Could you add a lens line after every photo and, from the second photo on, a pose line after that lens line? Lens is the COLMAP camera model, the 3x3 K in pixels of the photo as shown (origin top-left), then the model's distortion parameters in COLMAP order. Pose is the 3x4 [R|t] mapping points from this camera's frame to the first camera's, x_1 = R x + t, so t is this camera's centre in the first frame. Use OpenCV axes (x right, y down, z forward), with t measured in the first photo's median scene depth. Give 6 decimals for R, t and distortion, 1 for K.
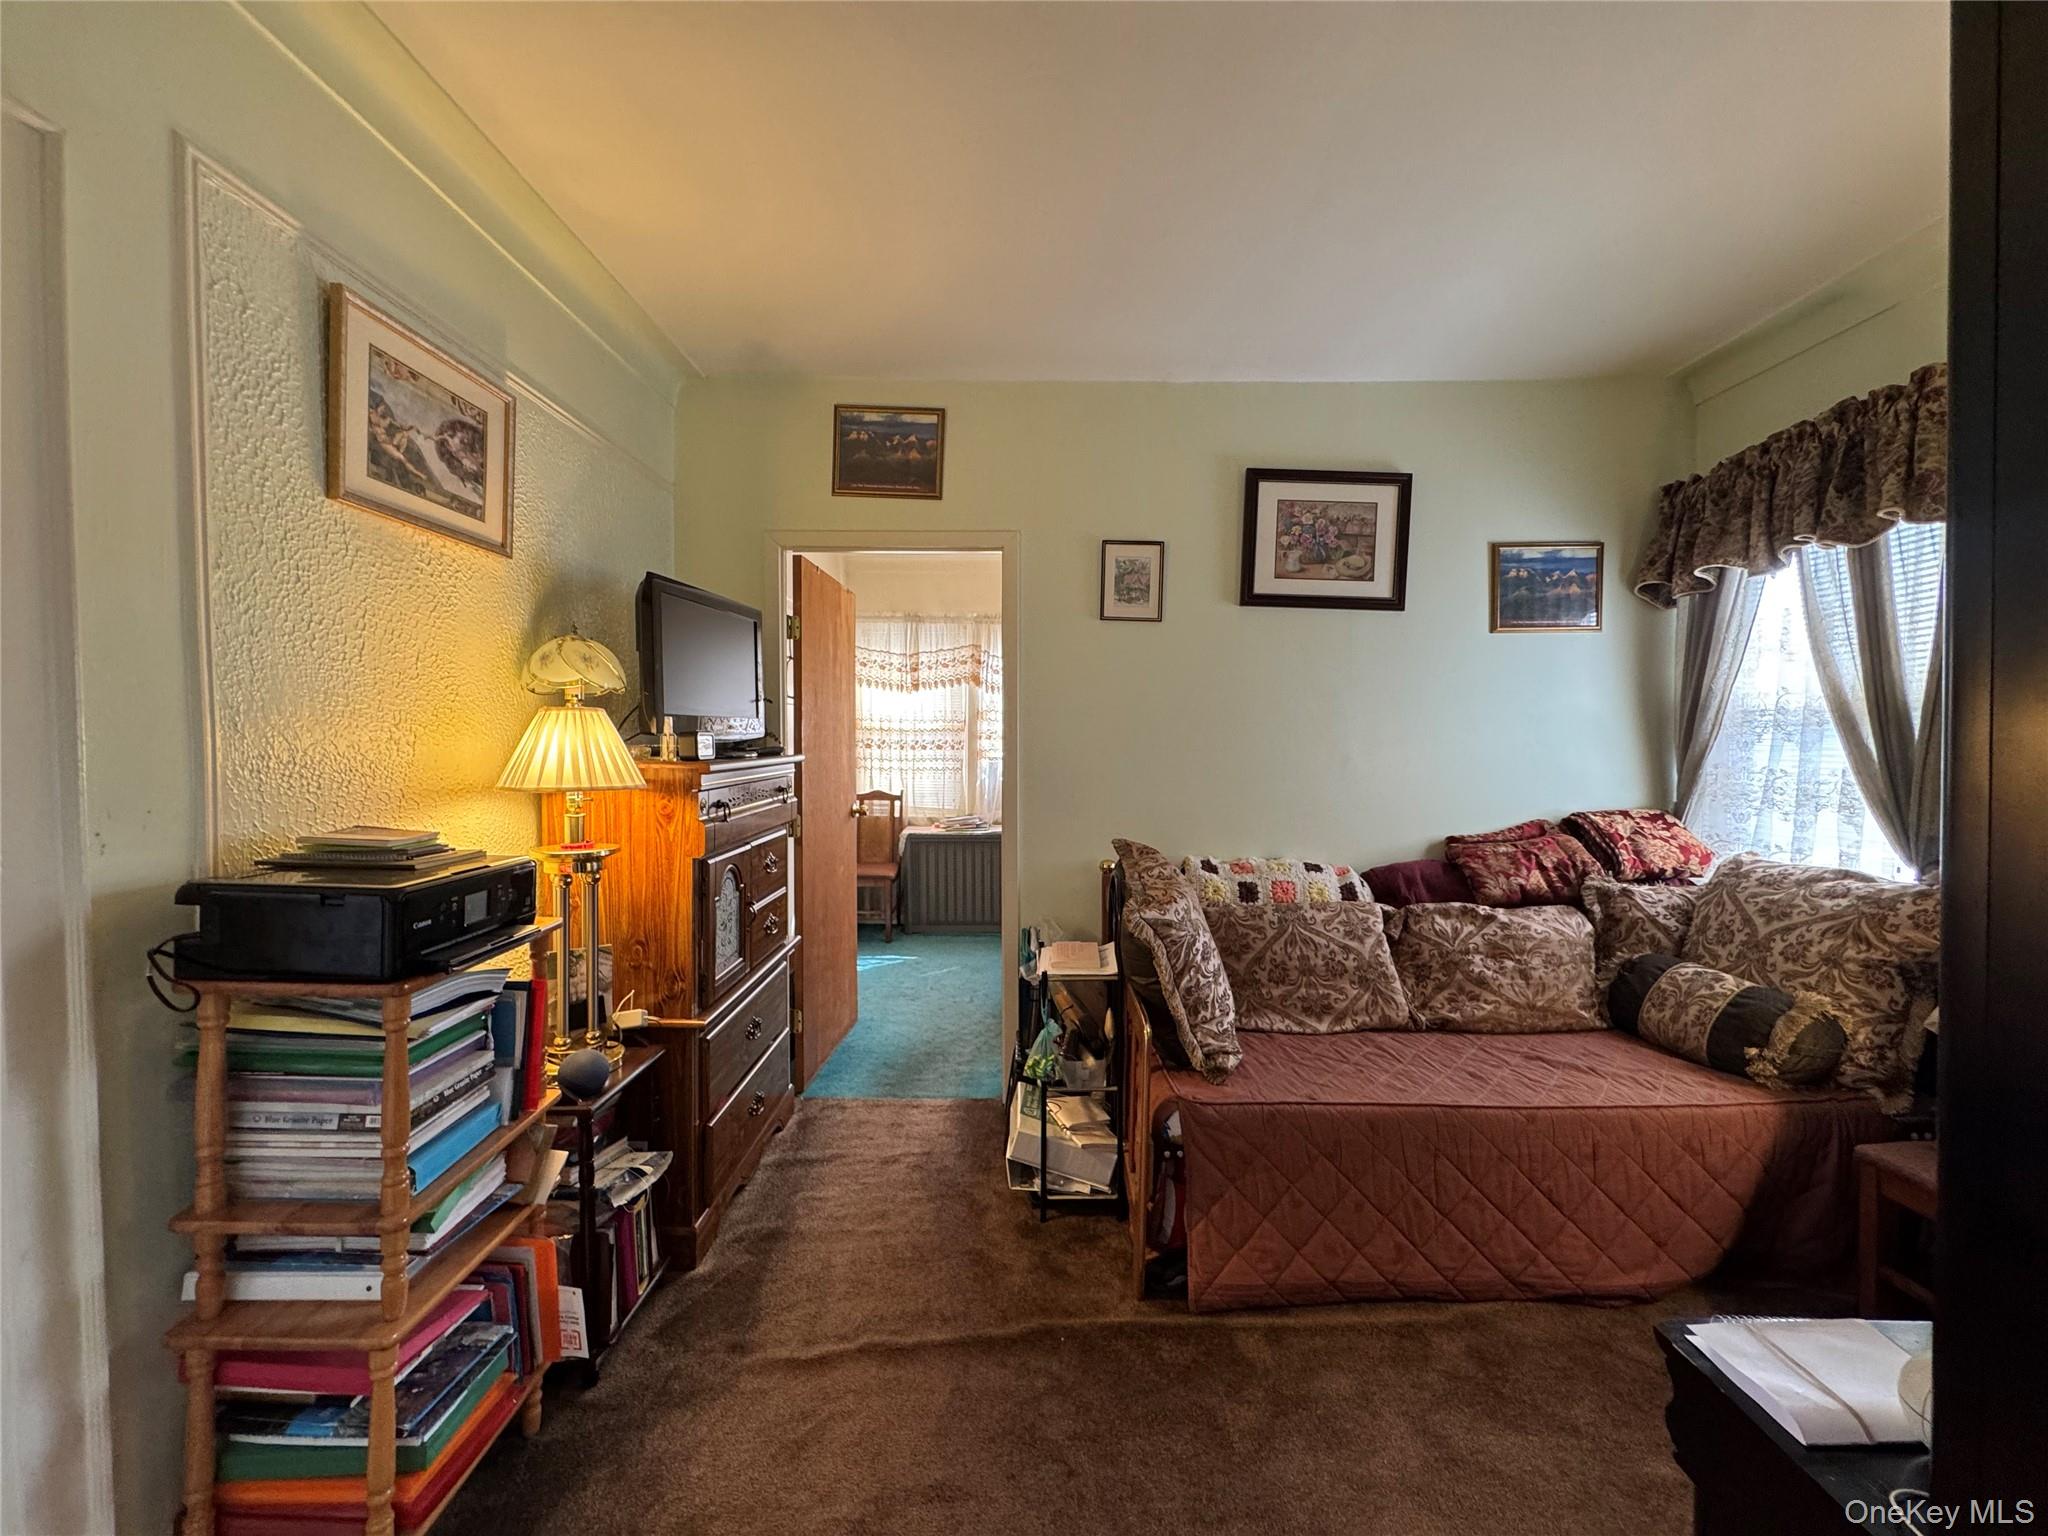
lens RADIAL K [[820.6, 0, 1027.5], [0, 820.6, 763.0], [0, 0, 1]] dist [-0.003098, 0.000306]
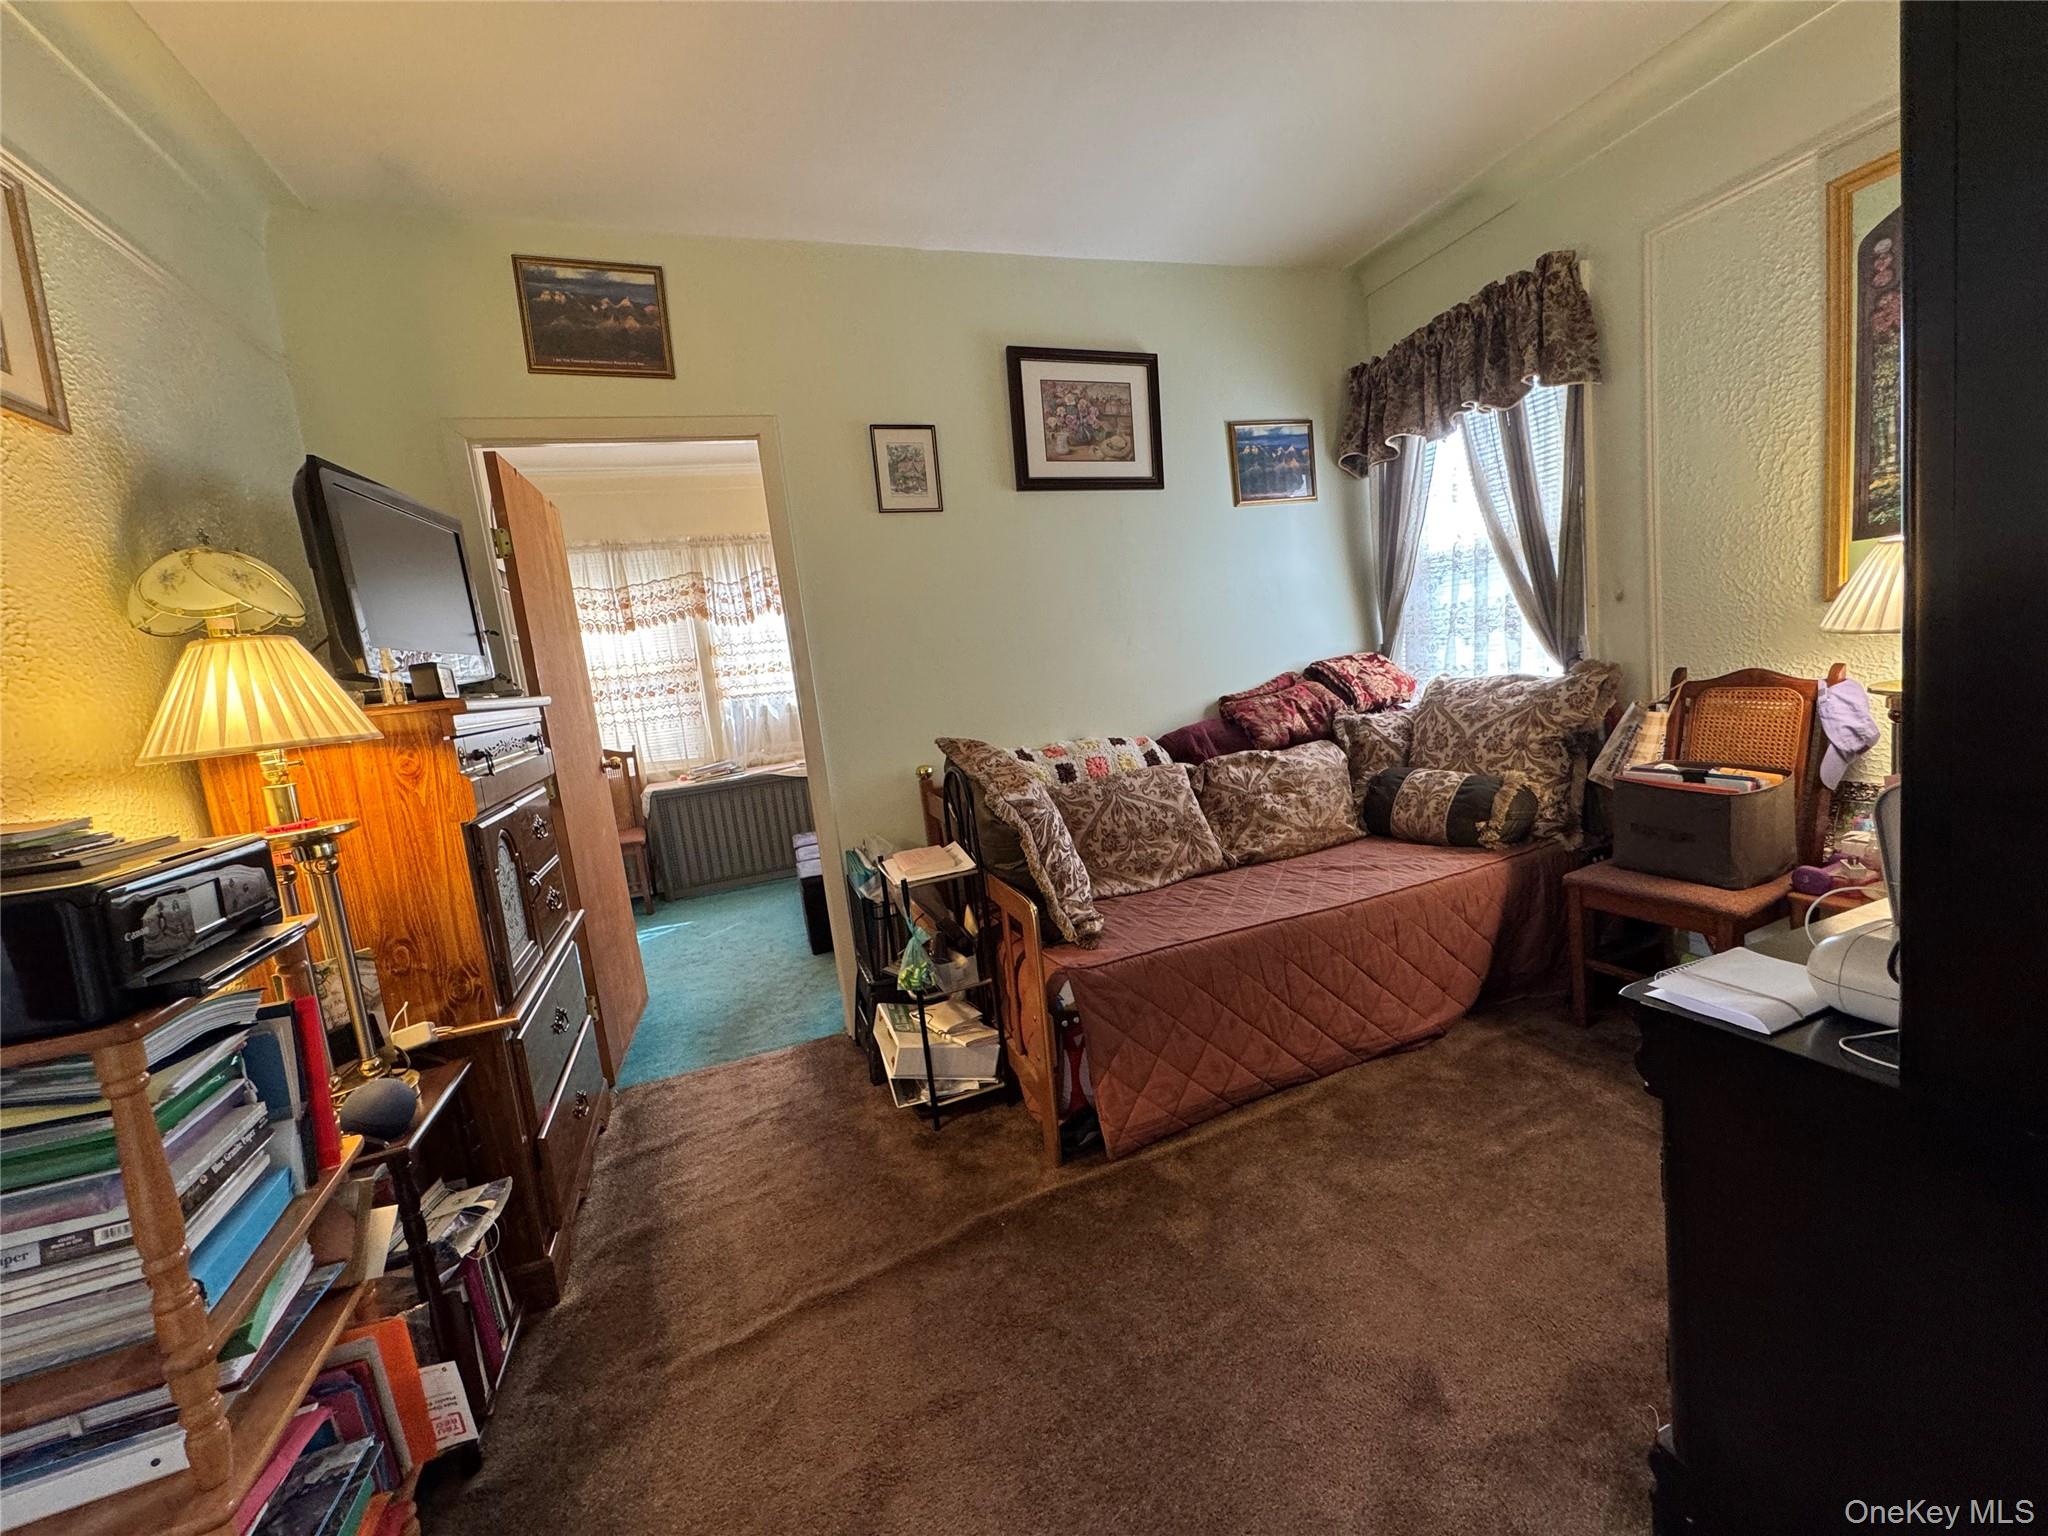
lens RADIAL K [[820.6, 0, 1030.3], [0, 820.6, 763.0], [0, 0, 1]] dist [-0.003098, 0.000306]
pose [[0.930216, -0.153033, 0.333584, -0.136107], [0.126240, 0.986875, 0.100707, 0.043724], [-0.344617, -0.051568, 0.937326, 0.067806]]
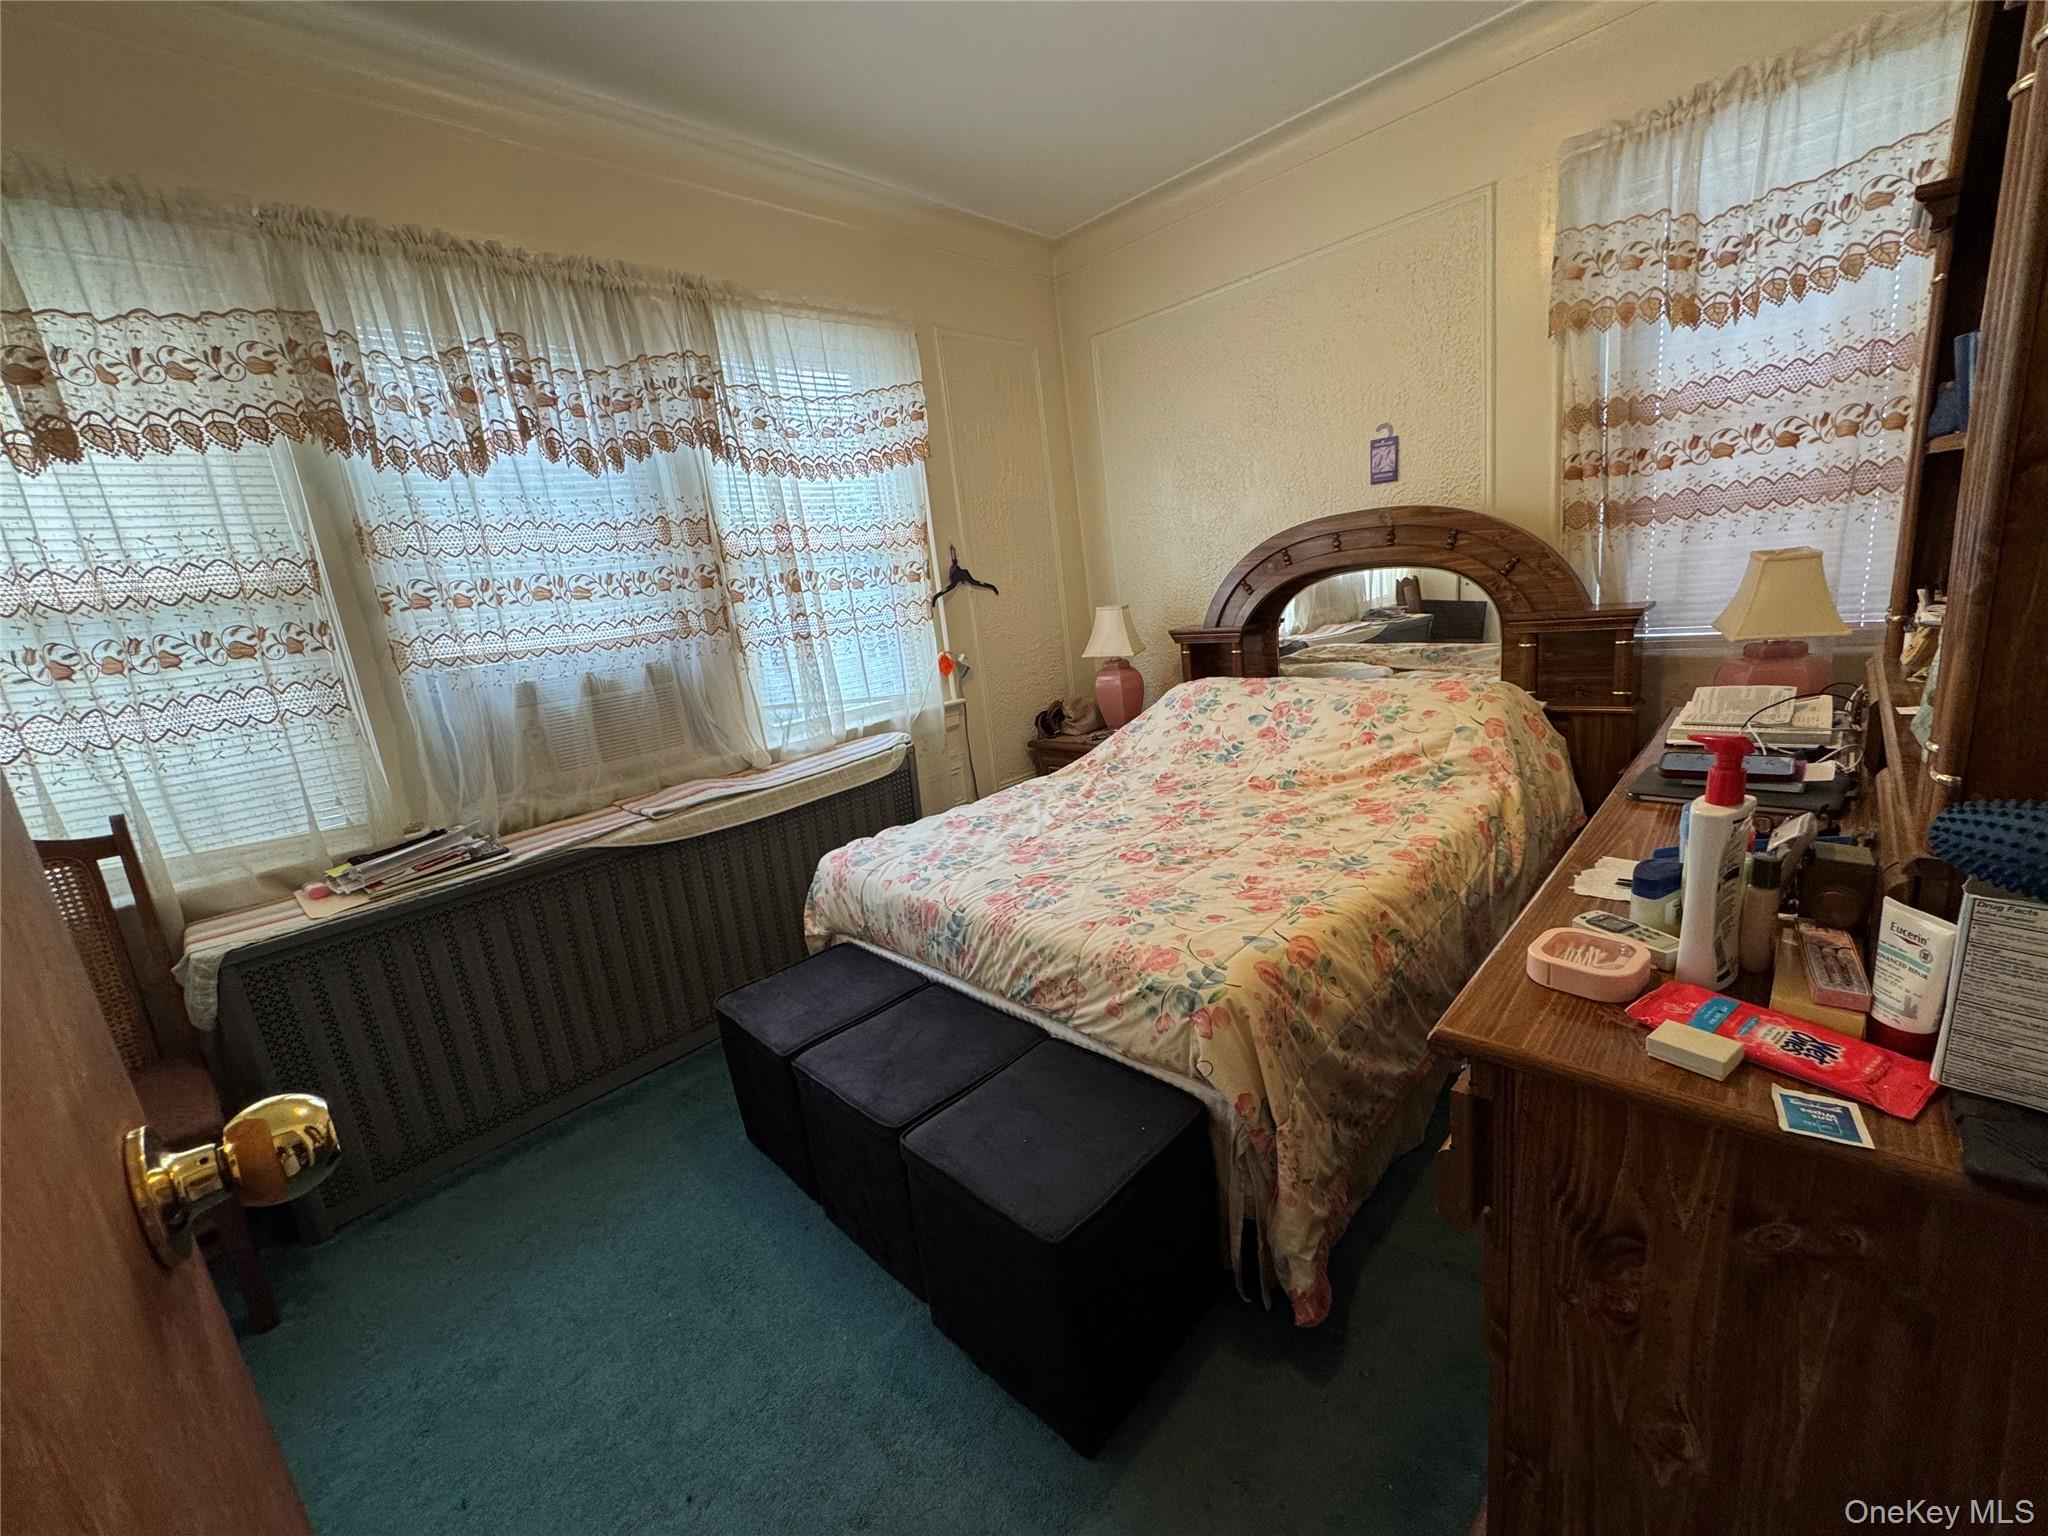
lens RADIAL K [[820.6, 0, 1033.7], [0, 820.6, 765.5], [0, 0, 1]] dist [-0.003098, 0.000306]
pose [[0.688198, -0.238985, 0.685033, -0.315504], [0.128517, 0.969416, 0.209085, -0.009016], [-0.714050, -0.055853, 0.697863, 1.439896]]
